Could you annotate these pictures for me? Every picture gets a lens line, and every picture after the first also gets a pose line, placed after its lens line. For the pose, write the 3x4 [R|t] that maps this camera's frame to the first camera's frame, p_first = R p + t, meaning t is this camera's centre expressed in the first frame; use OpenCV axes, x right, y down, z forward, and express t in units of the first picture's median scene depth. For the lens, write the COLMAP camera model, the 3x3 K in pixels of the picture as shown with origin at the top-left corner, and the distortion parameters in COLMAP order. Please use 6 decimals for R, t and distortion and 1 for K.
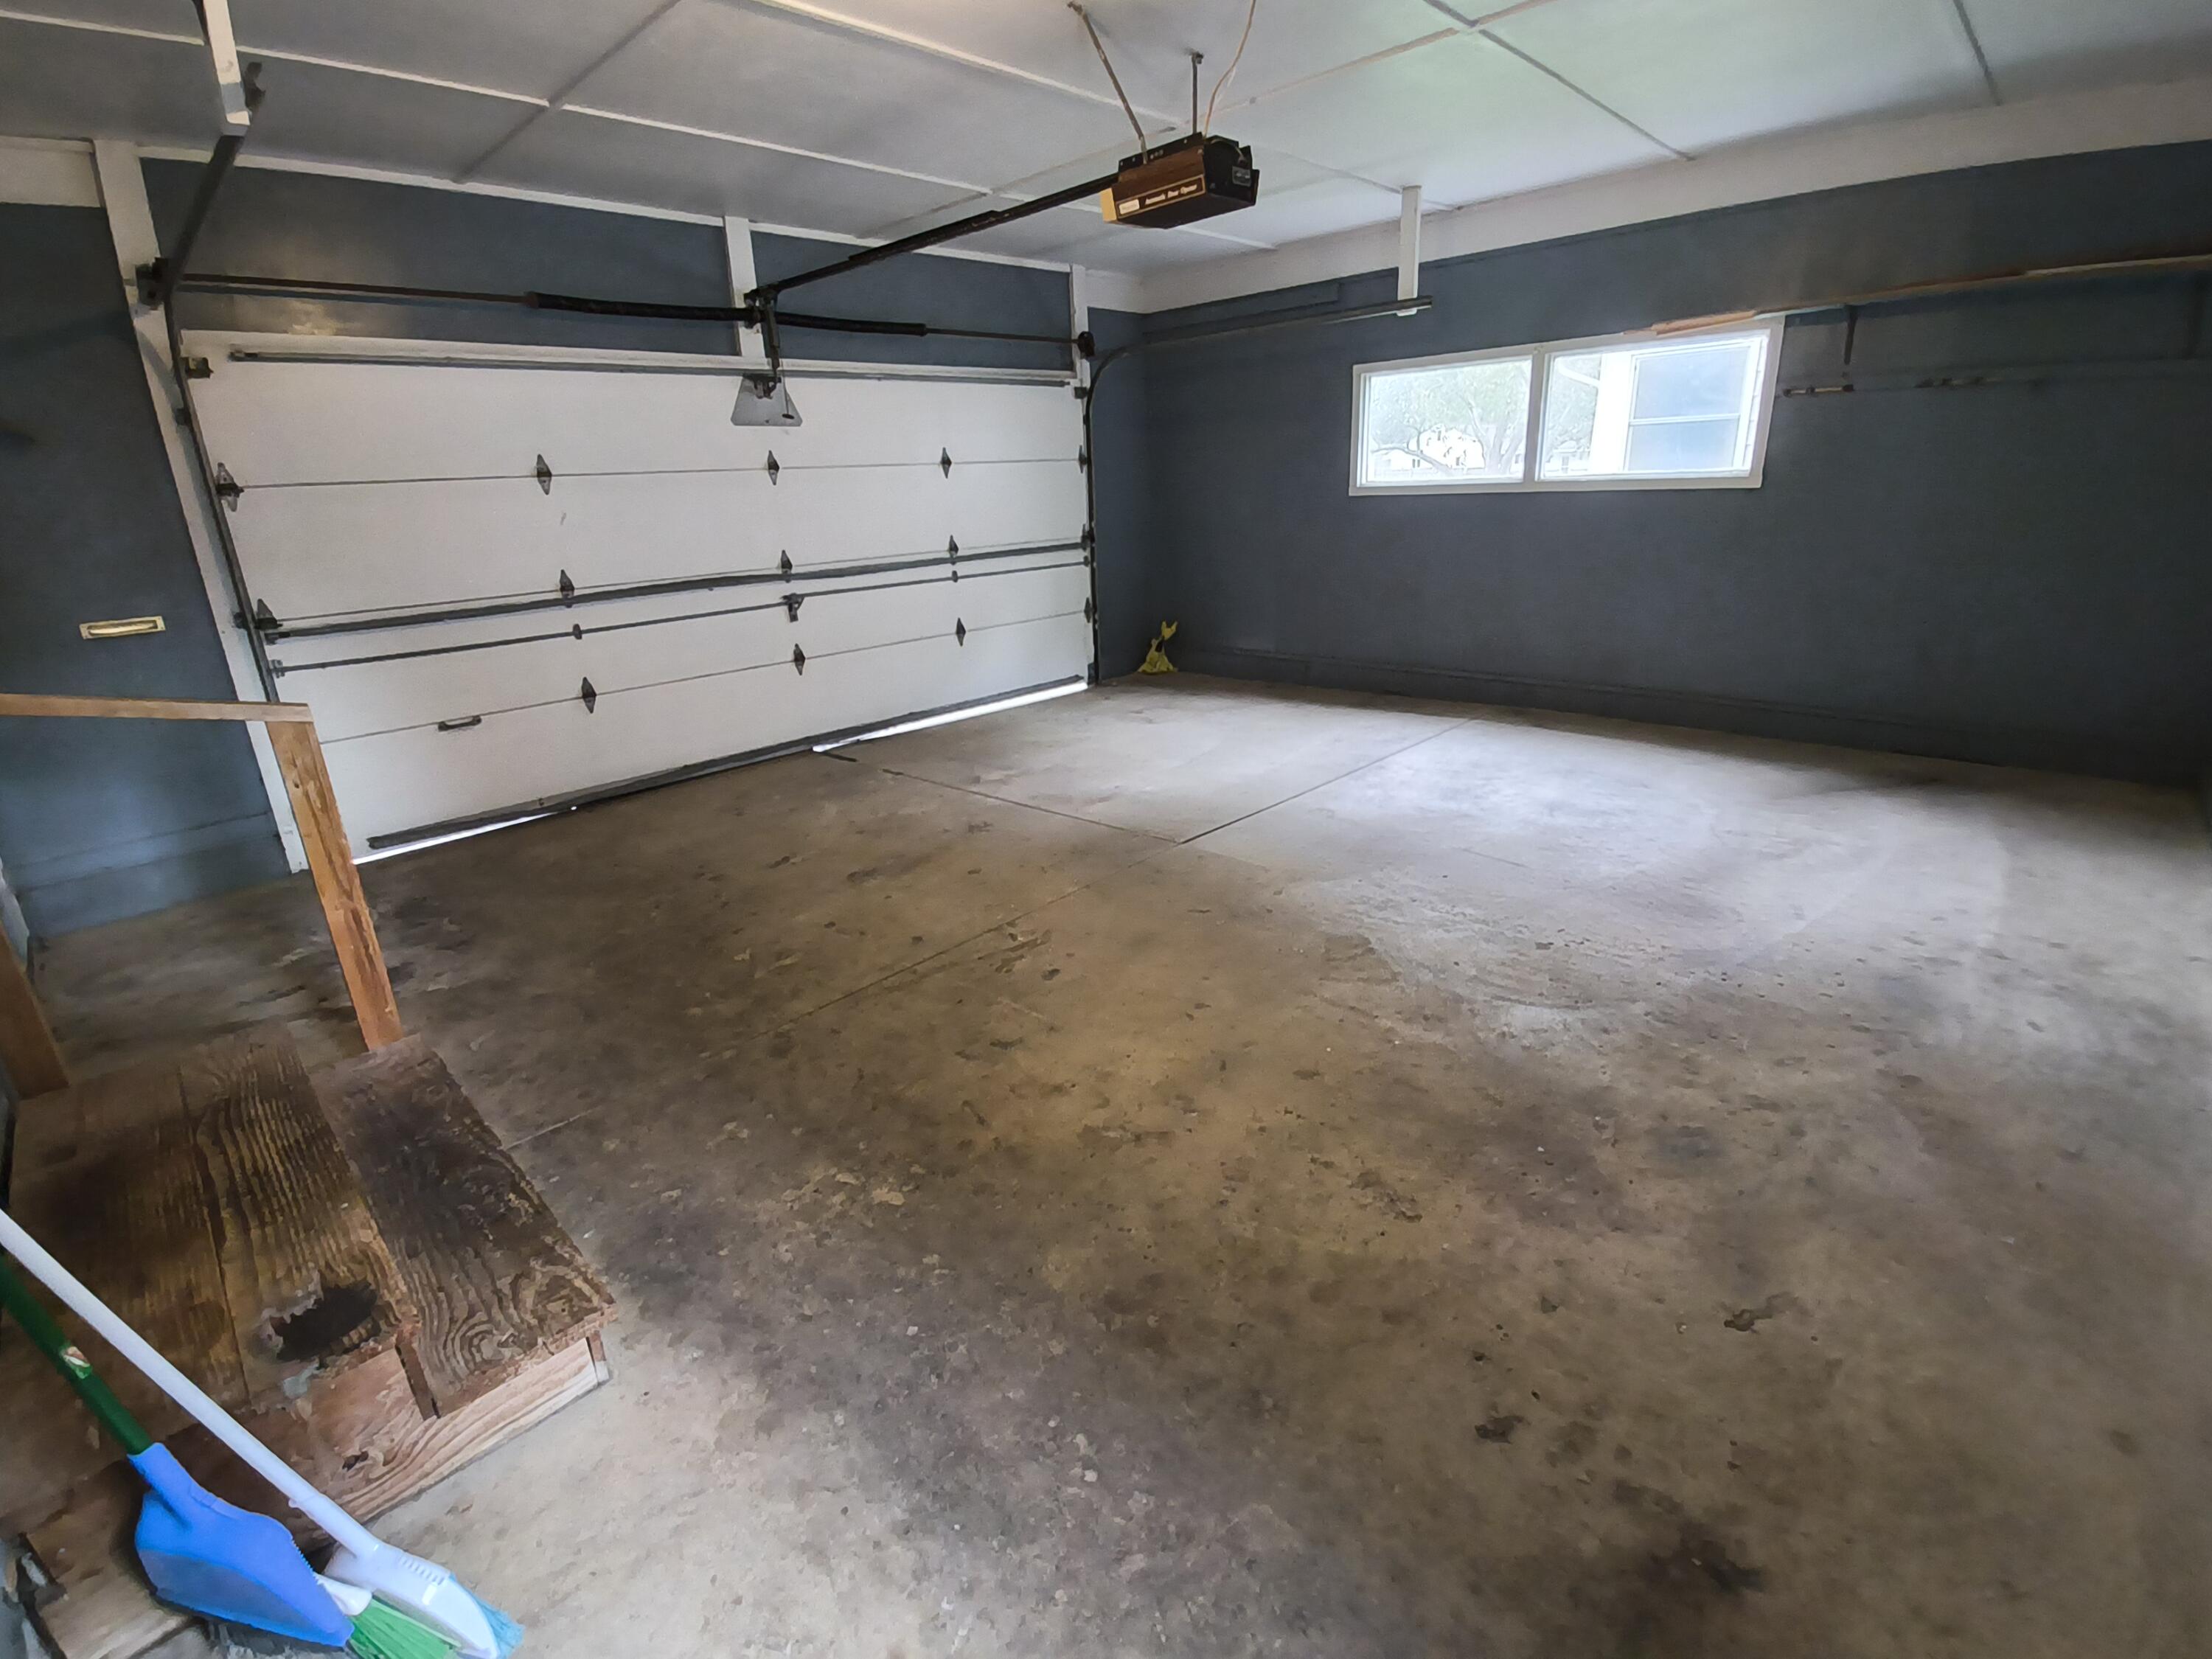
lens RADIAL K [[1010.2, 0, 1107.3], [0, 1010.2, 823.2], [0, 0, 1]] dist [-0.005558, -0.012904]
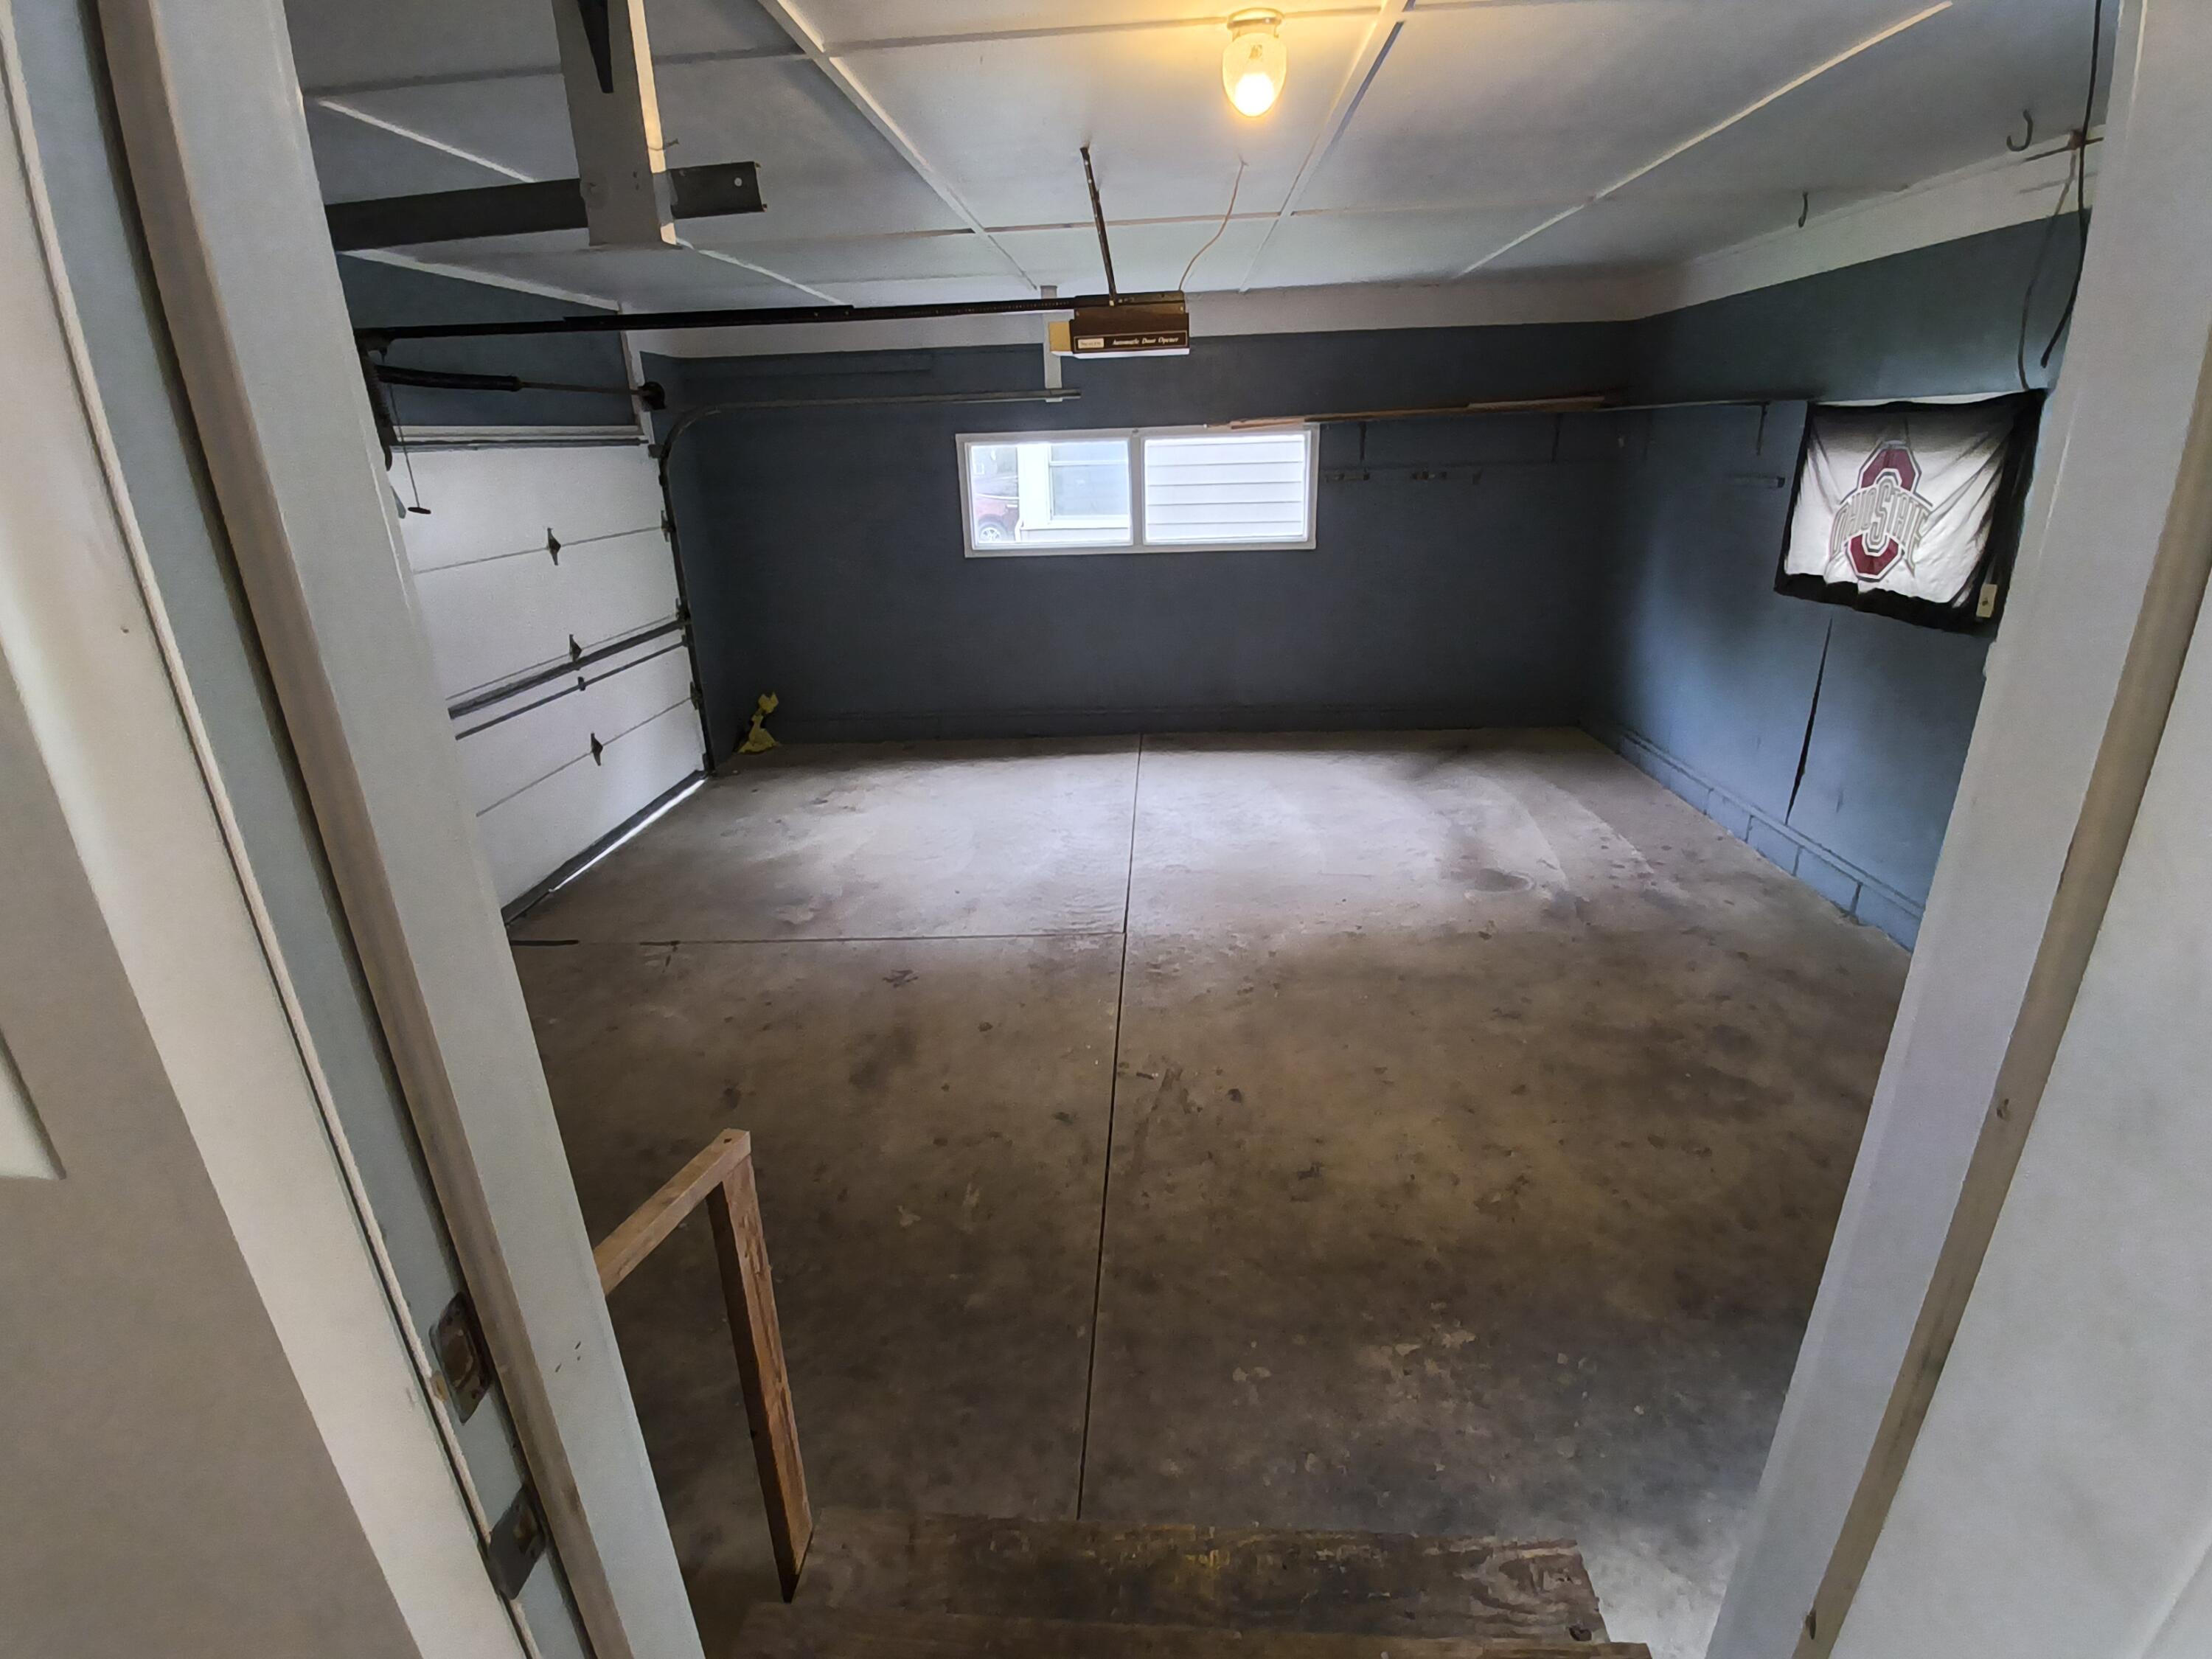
lens RADIAL K [[1010.2, 0, 1107.3], [0, 1010.2, 823.2], [0, 0, 1]] dist [-0.005558, -0.012904]
pose [[0.756050, -0.214908, 0.618225, -0.665078], [0.209865, 0.974283, 0.082030, -0.213825], [-0.619955, 0.067725, 0.781709, 0.221914]]
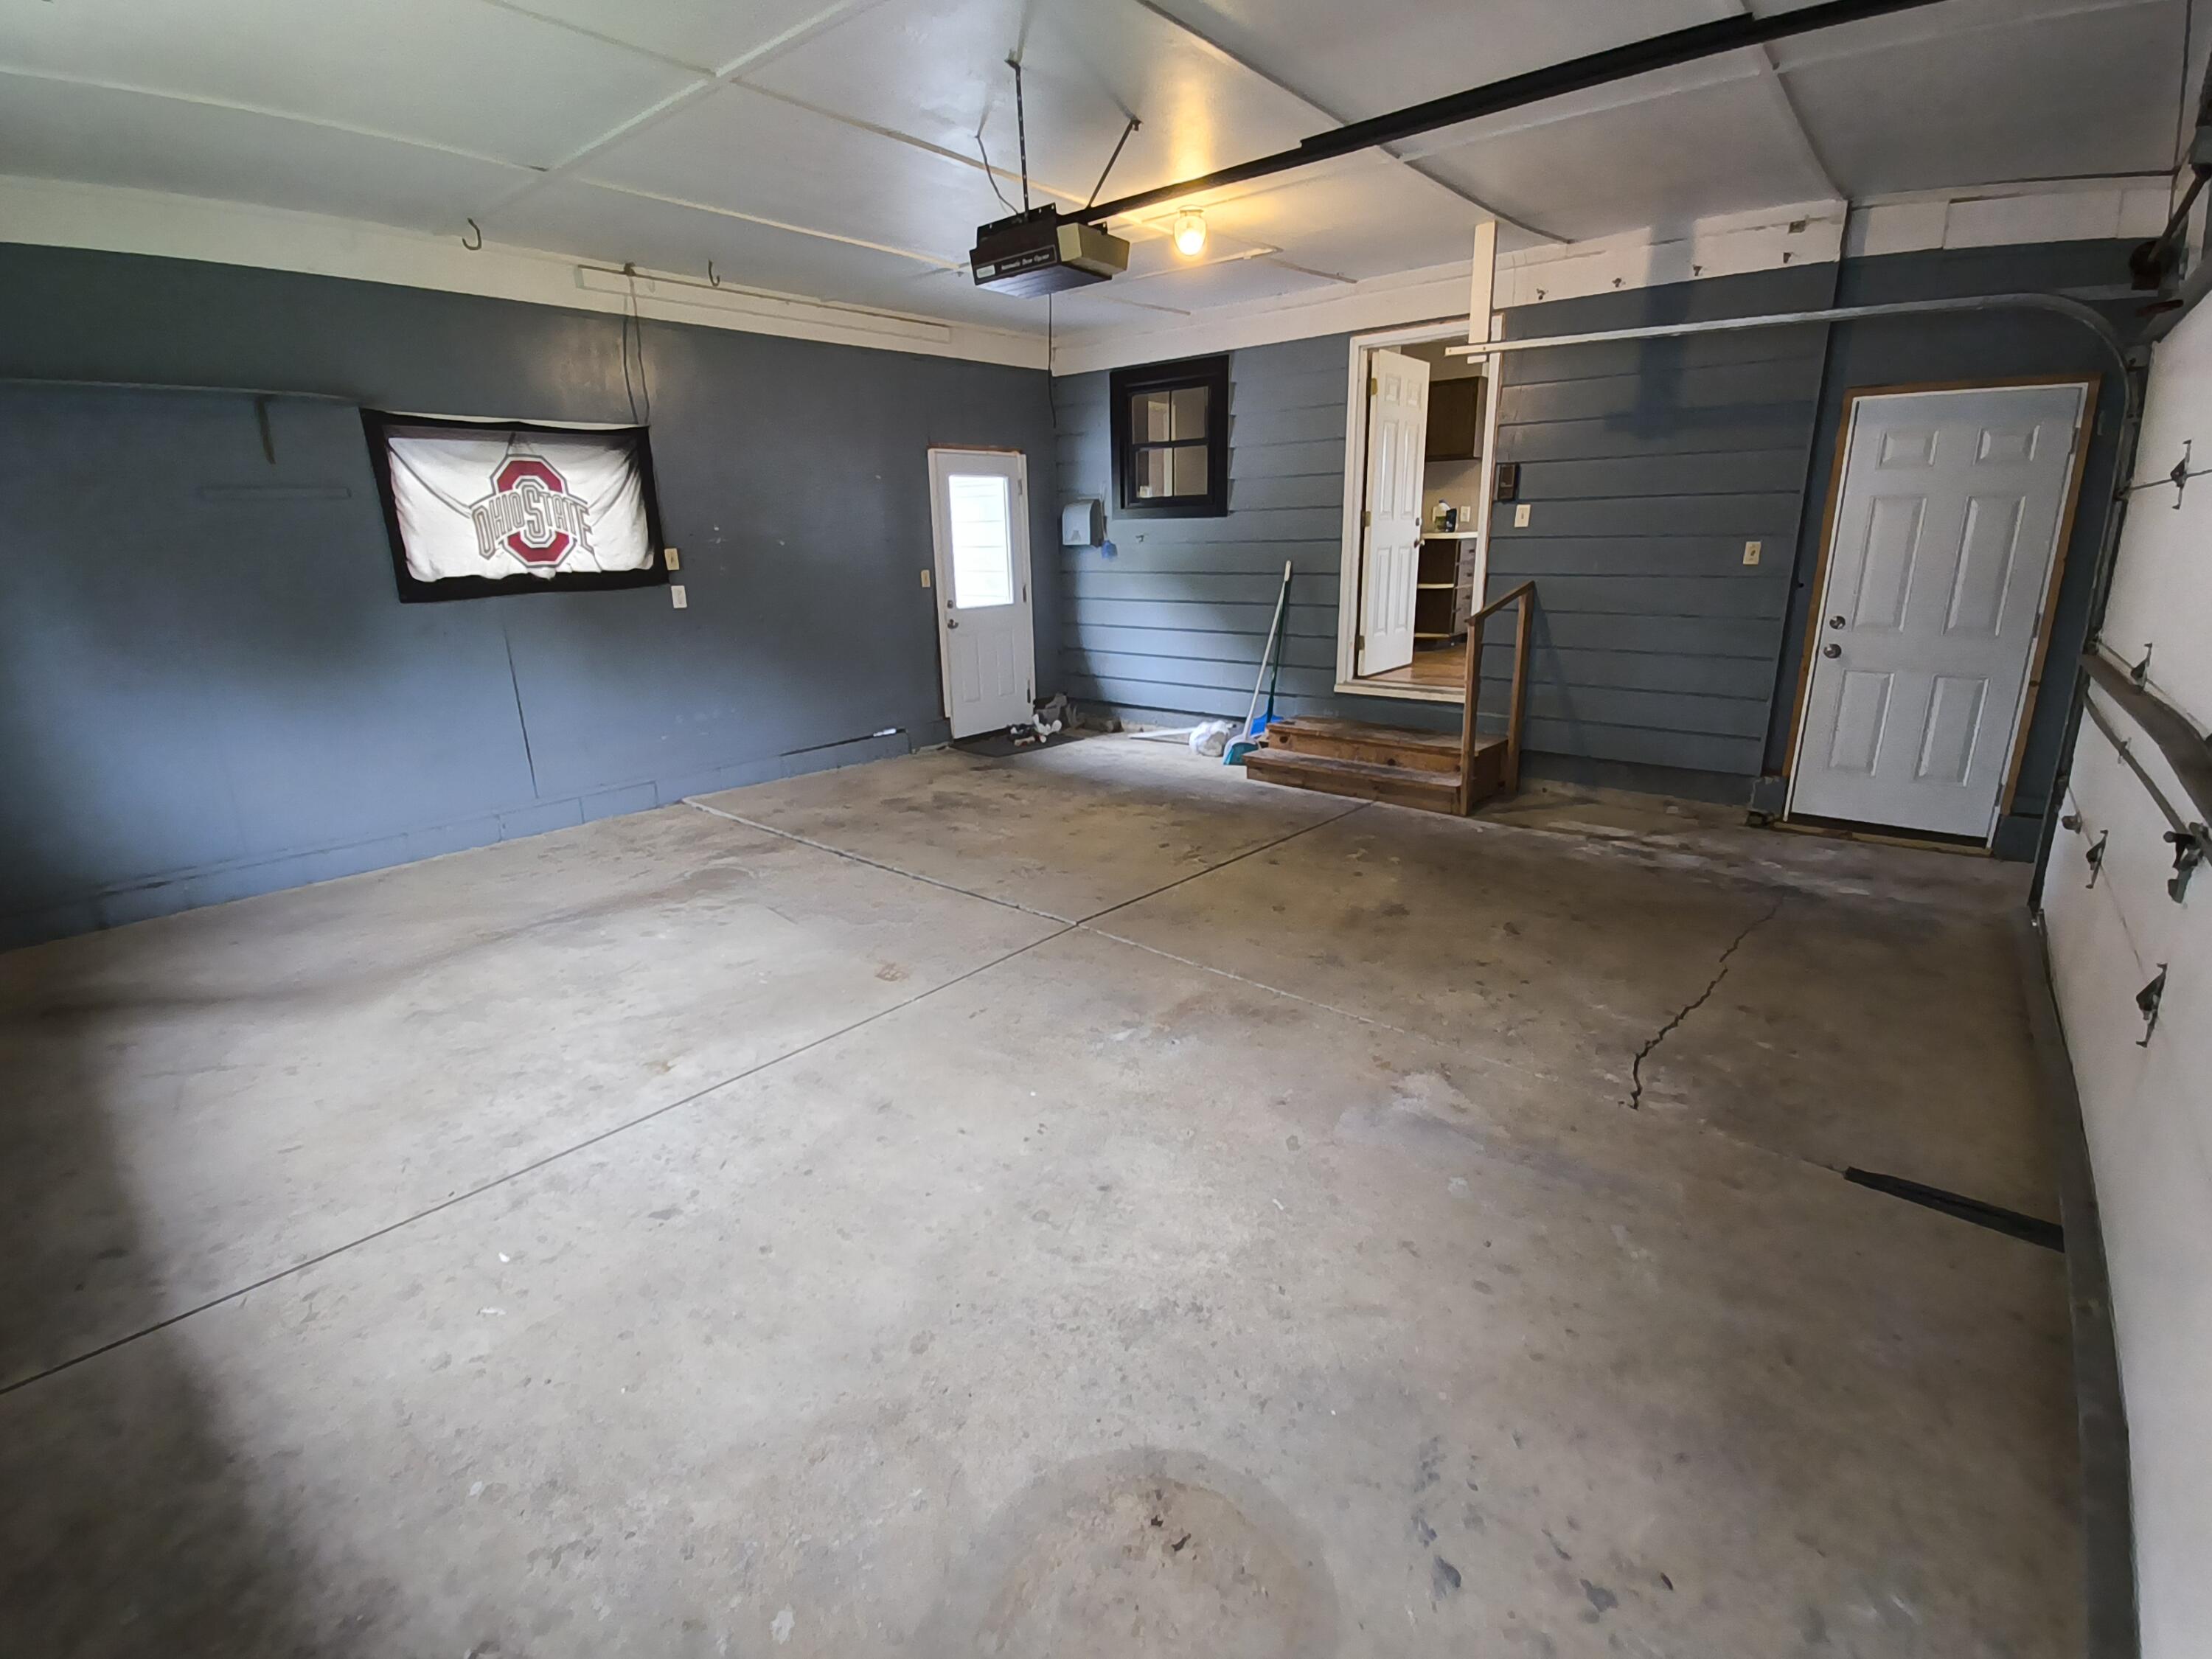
lens RADIAL K [[993.8, 0, 1106.0], [0, 993.8, 829.5], [0, 0, 1]] dist [-0.009833, -0.011838]
pose [[-0.995775, 0.076738, -0.050424, 0.100579], [0.033840, 0.817191, 0.575372, -0.691799], [0.085359, 0.571235, -0.816336, 2.020285]]
